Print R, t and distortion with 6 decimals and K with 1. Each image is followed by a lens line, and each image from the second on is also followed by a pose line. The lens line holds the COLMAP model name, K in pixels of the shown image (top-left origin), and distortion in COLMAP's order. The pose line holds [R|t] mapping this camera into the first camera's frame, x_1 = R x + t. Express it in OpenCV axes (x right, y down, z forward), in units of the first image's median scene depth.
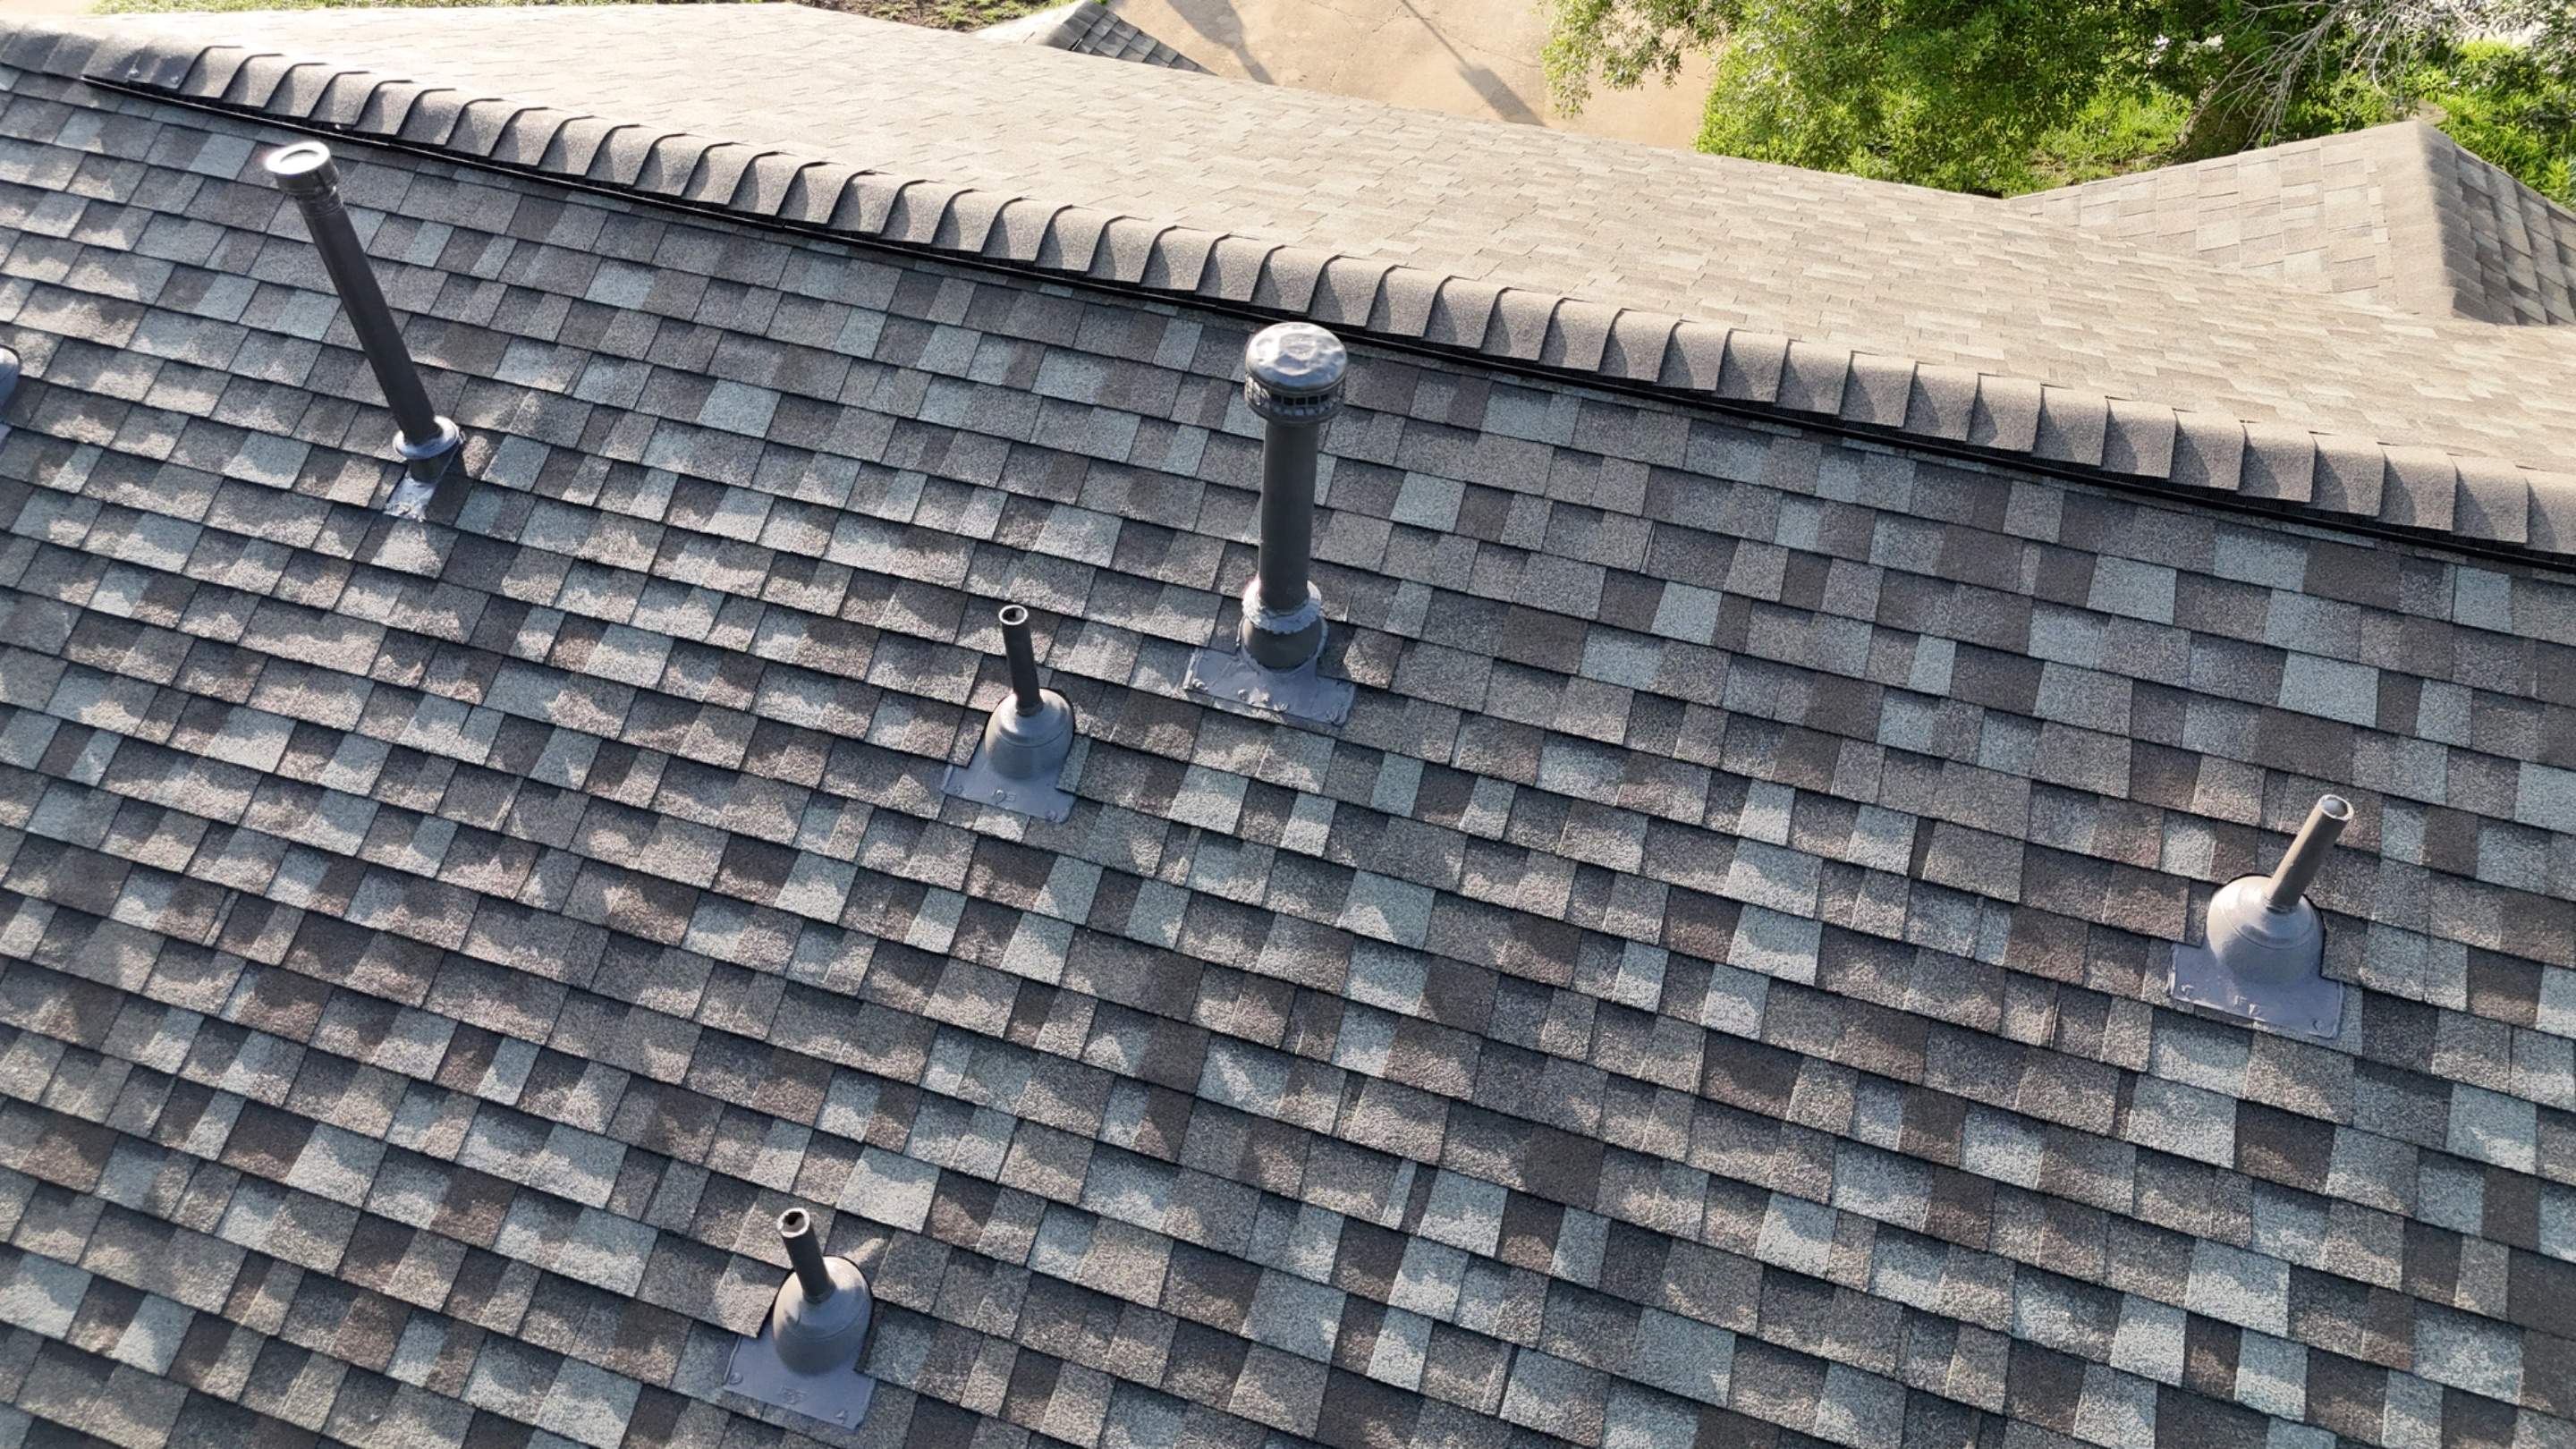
lens RADIAL K [[1891.5, 0, 1294.2], [0, 1891.5, 718.5], [0, 0, 1]] dist [0.076731, -0.071912]
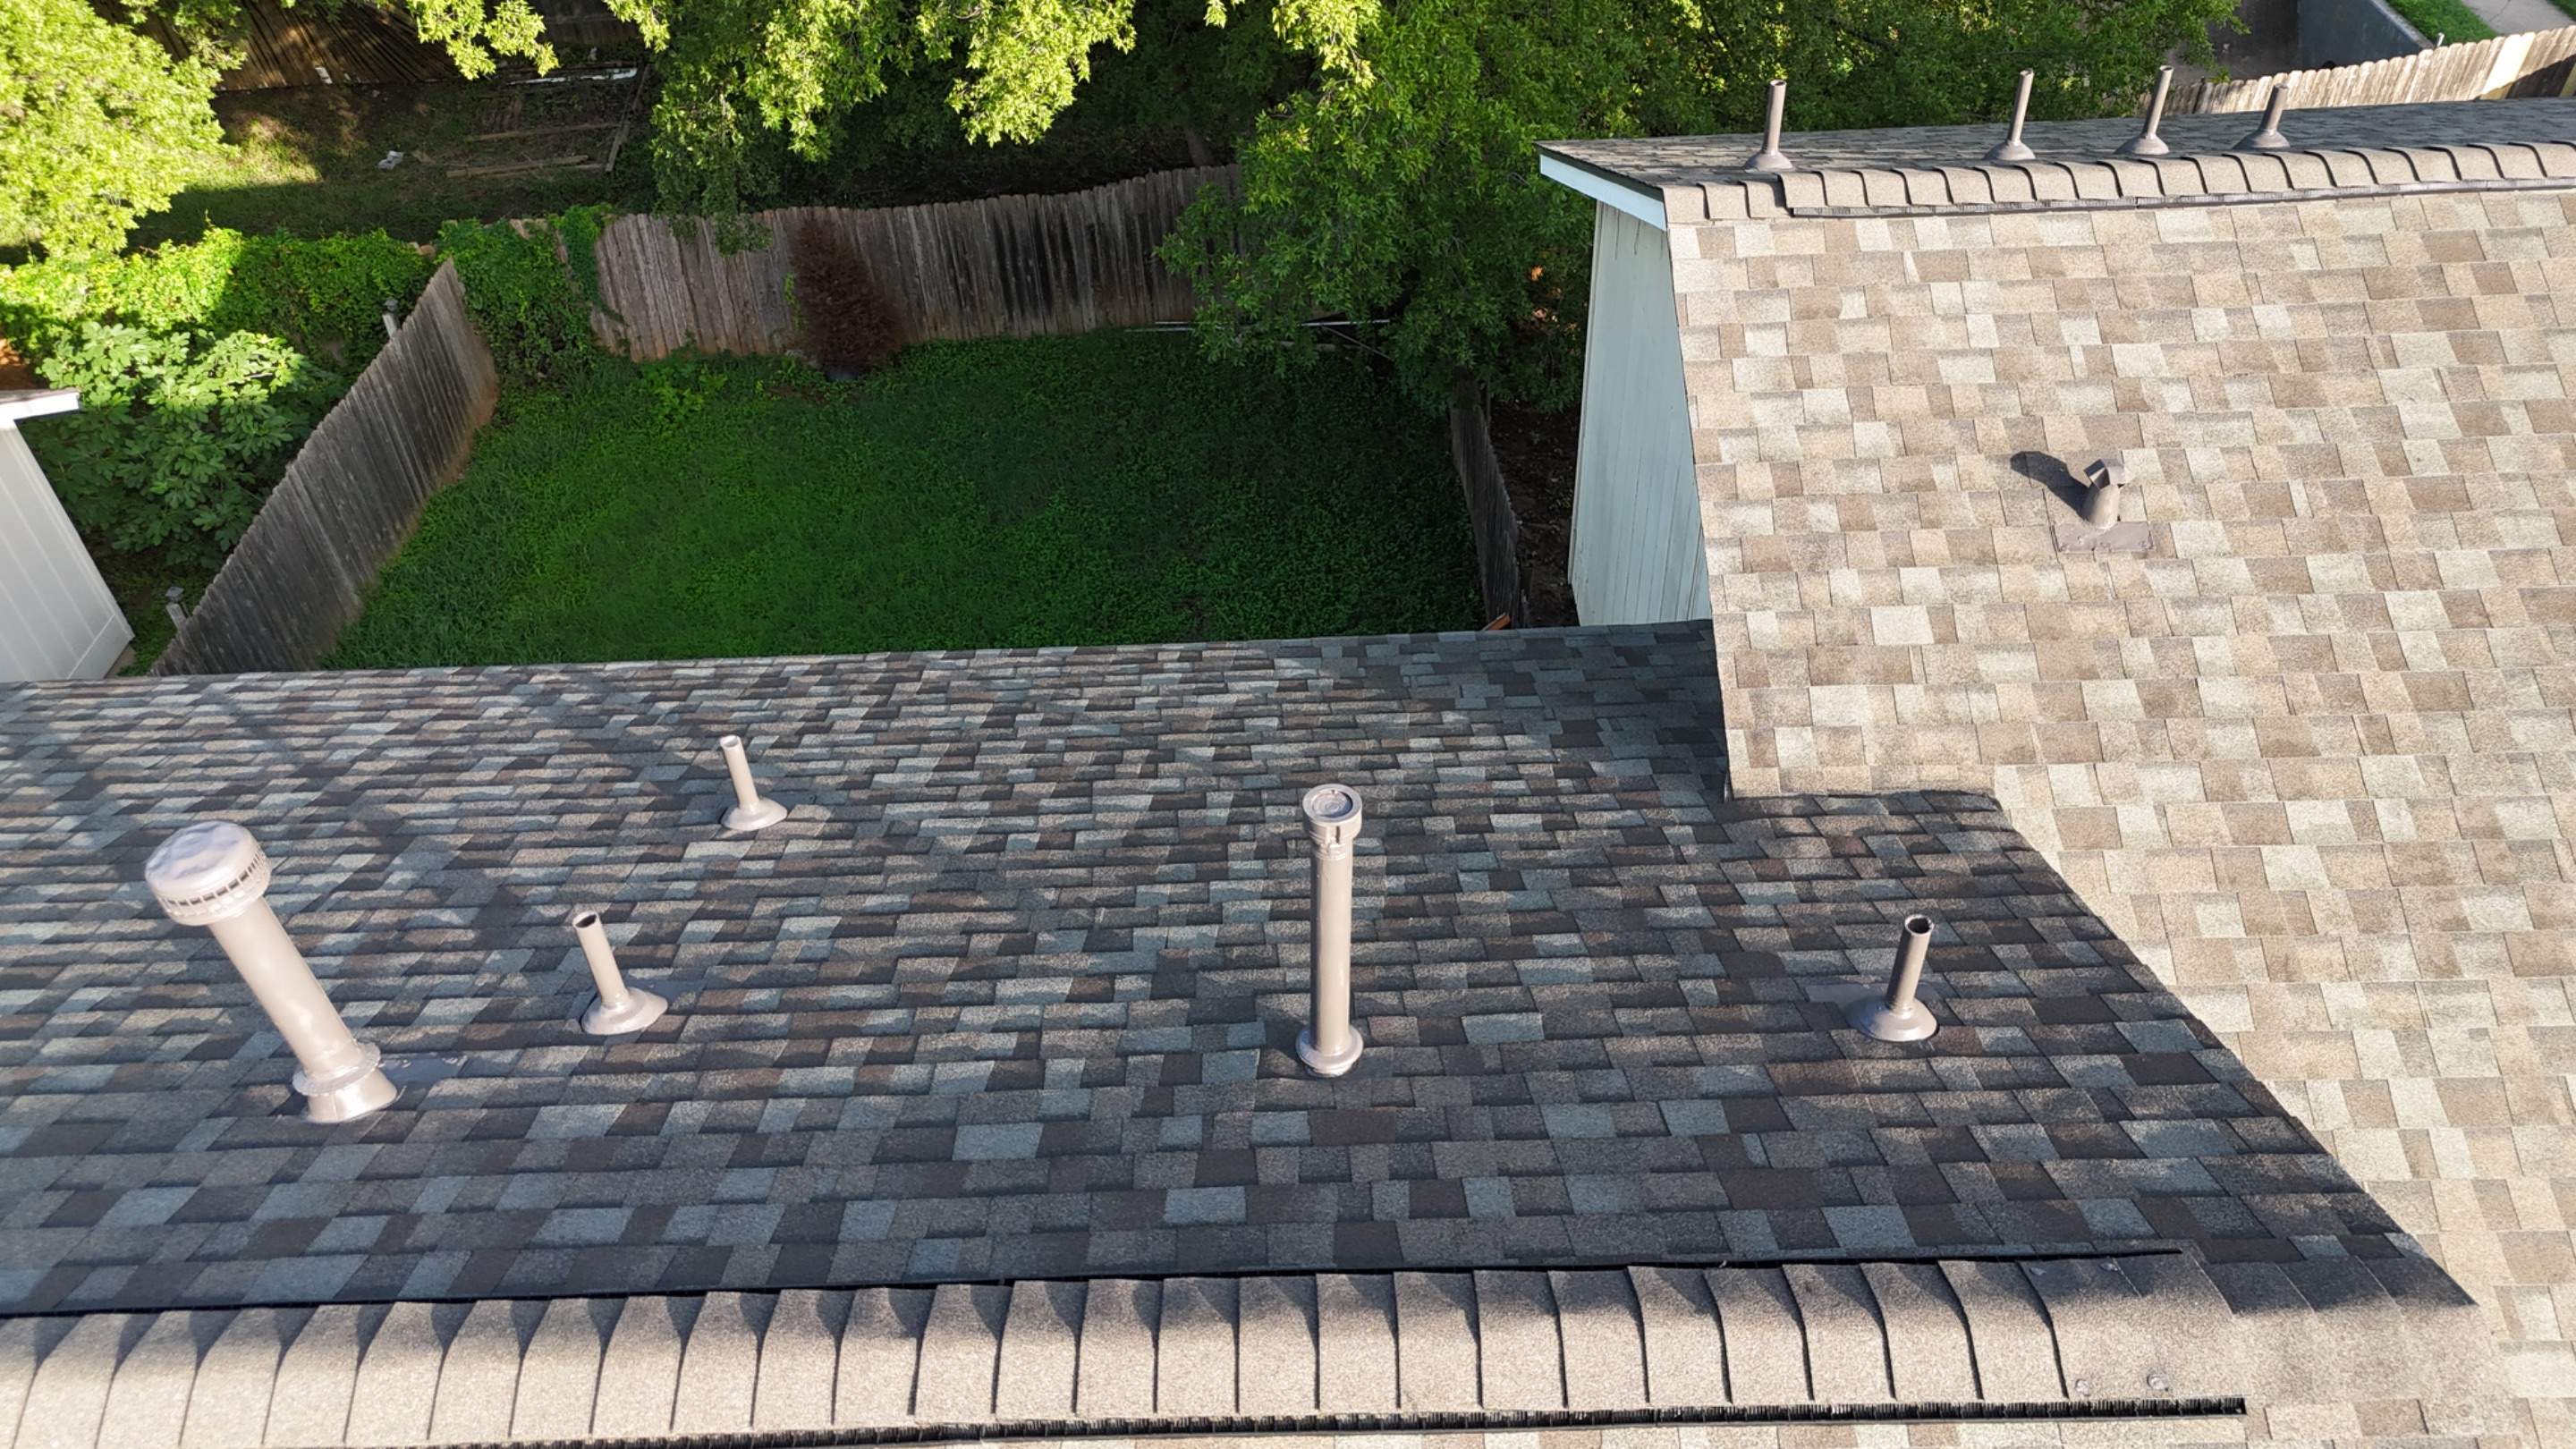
lens RADIAL K [[1891.5, 0, 1294.9], [0, 1891.5, 718.8], [0, 0, 1]] dist [0.076731, -0.071912]
pose [[-0.944658, 0.238888, -0.224844, -0.304519], [-0.210367, 0.084806, 0.973937, -1.185227], [0.251730, 0.967337, -0.029858, 0.986287]]
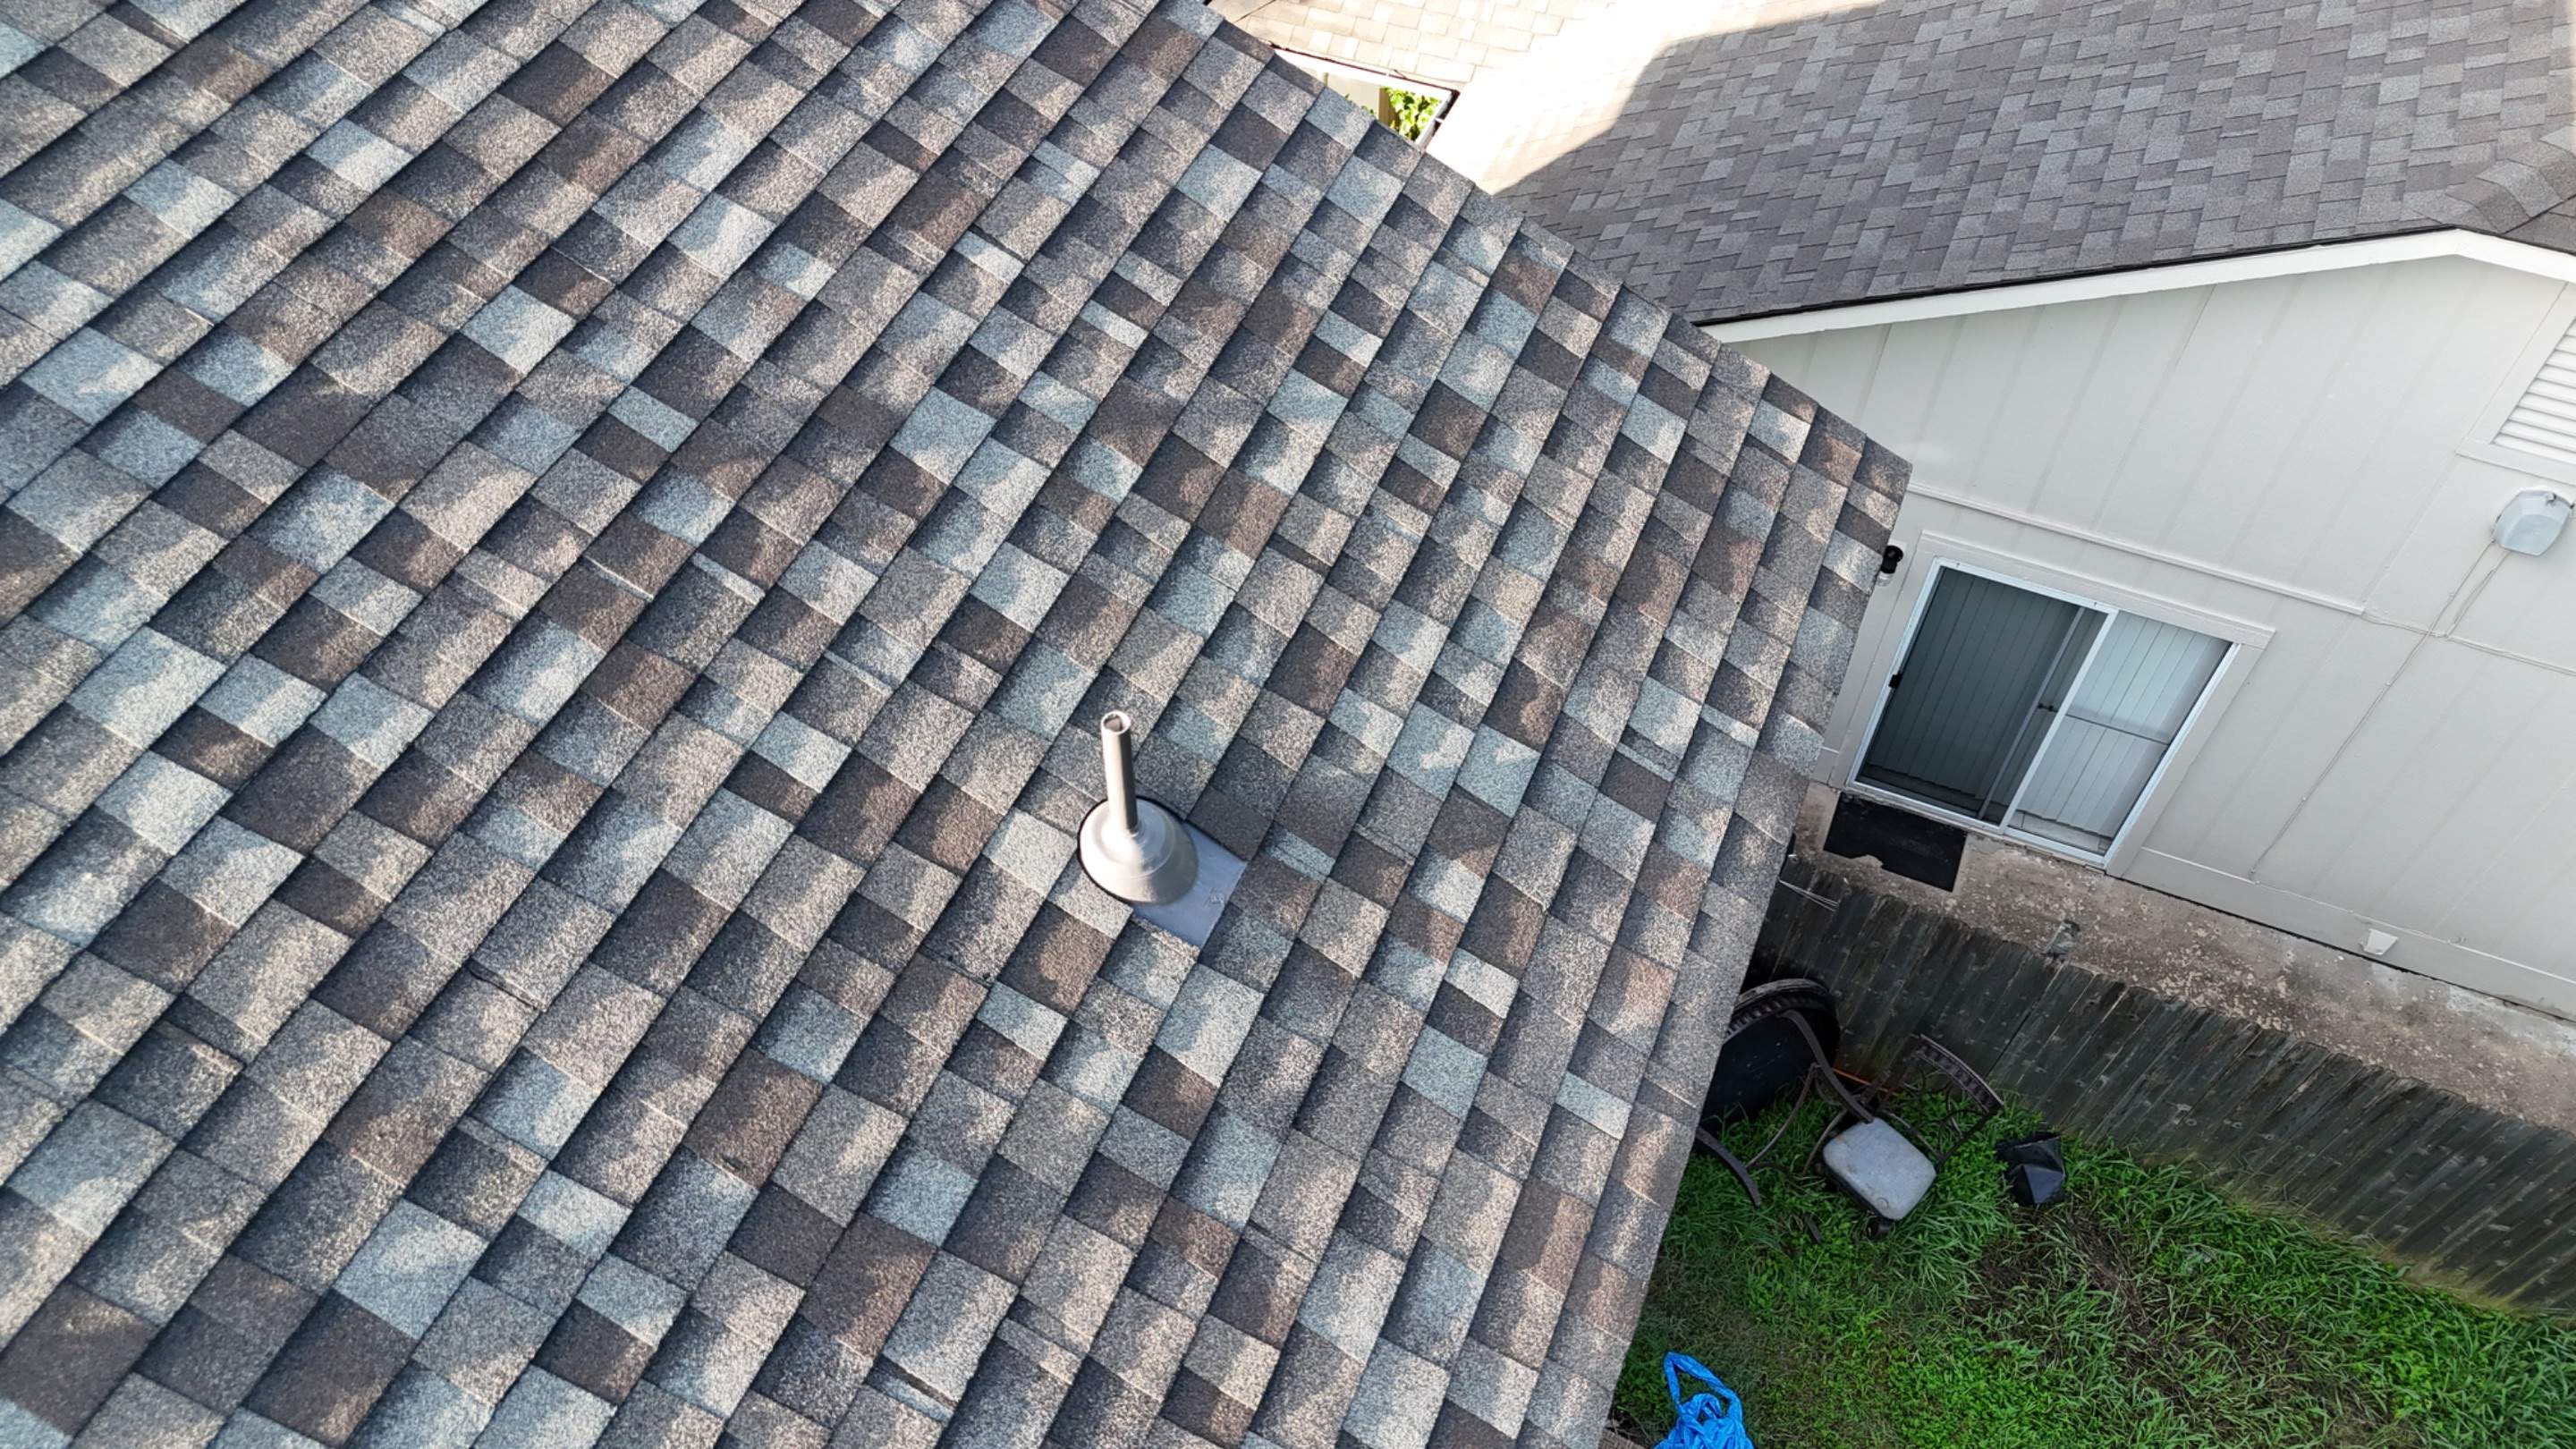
lens RADIAL K [[1891.5, 0, 1274.1], [0, 1891.5, 719.5], [0, 0, 1]] dist [0.076731, -0.071912]
pose [[0.086025, -0.786660, 0.611364, 0.017355], [0.714402, 0.476419, 0.512499, 0.190460], [-0.694427, 0.392672, 0.602976, 0.151353]]
